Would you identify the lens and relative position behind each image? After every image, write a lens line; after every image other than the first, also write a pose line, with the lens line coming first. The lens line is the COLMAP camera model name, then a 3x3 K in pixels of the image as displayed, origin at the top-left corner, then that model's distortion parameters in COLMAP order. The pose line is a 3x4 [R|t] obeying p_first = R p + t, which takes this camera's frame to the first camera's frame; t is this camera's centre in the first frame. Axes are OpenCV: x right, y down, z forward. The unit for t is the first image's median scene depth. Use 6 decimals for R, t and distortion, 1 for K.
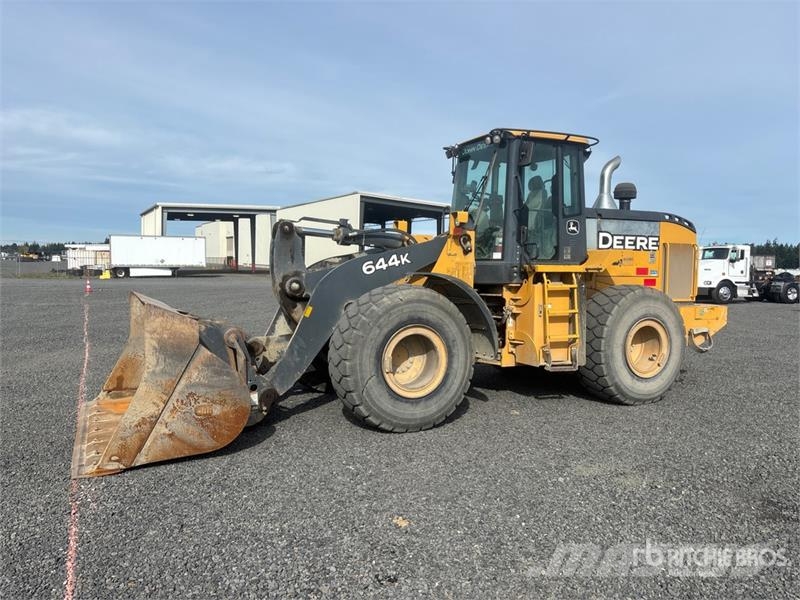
lens RADIAL K [[612.8, 0, 406.2], [0, 612.8, 301.0], [0, 0, 1]] dist [0.043391, -0.024536]
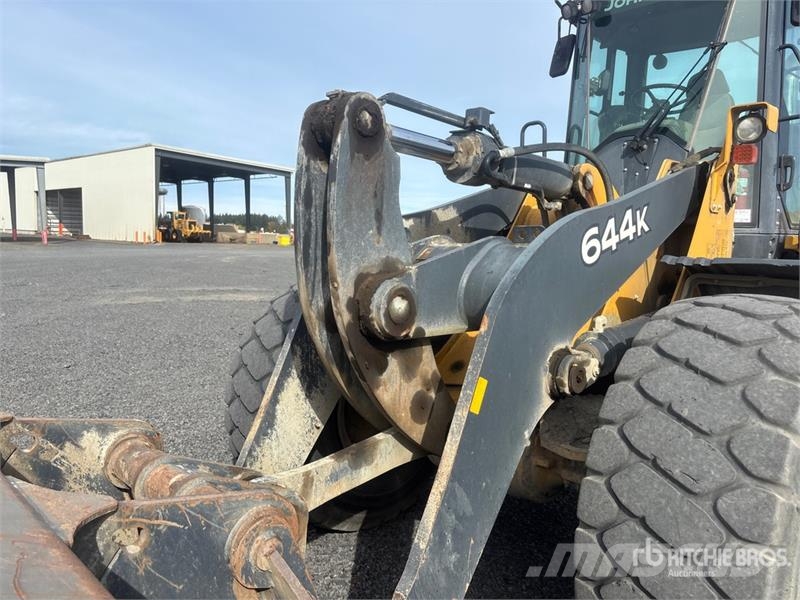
lens RADIAL K [[611.3, 0, 397.3], [0, 611.3, 299.4], [0, 0, 1]] dist [0.021422, -0.024880]
pose [[0.948555, -0.036996, 0.314443, -0.258173], [0.019941, 0.998159, 0.057283, -0.042629], [-0.315983, -0.048065, 0.947547, 0.648830]]
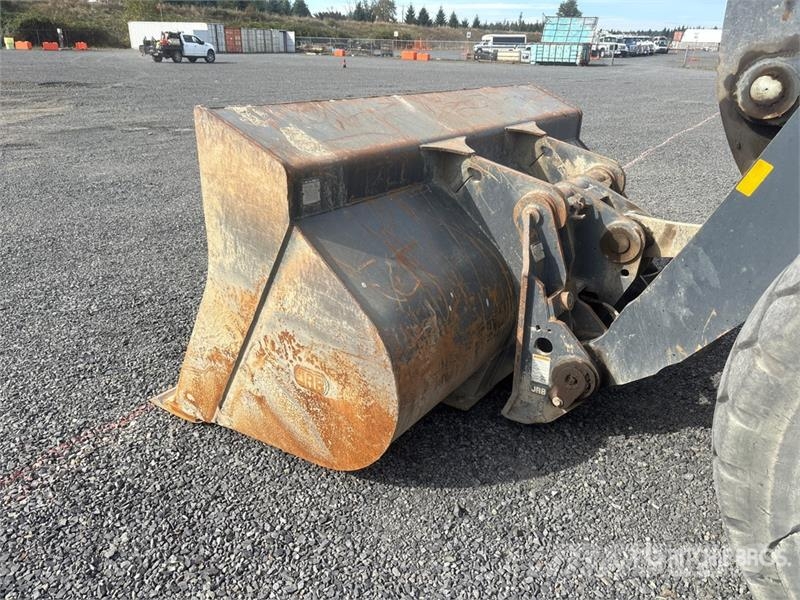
lens RADIAL K [[611.3, 0, 398.1], [0, 611.3, 318.6], [0, 0, 1]] dist [0.021422, -0.024880]
pose [[0.494238, 0.354101, -0.793940, 0.018413], [-0.066698, 0.926036, 0.371495, -0.017364], [0.866764, -0.130653, 0.481300, 0.612863]]
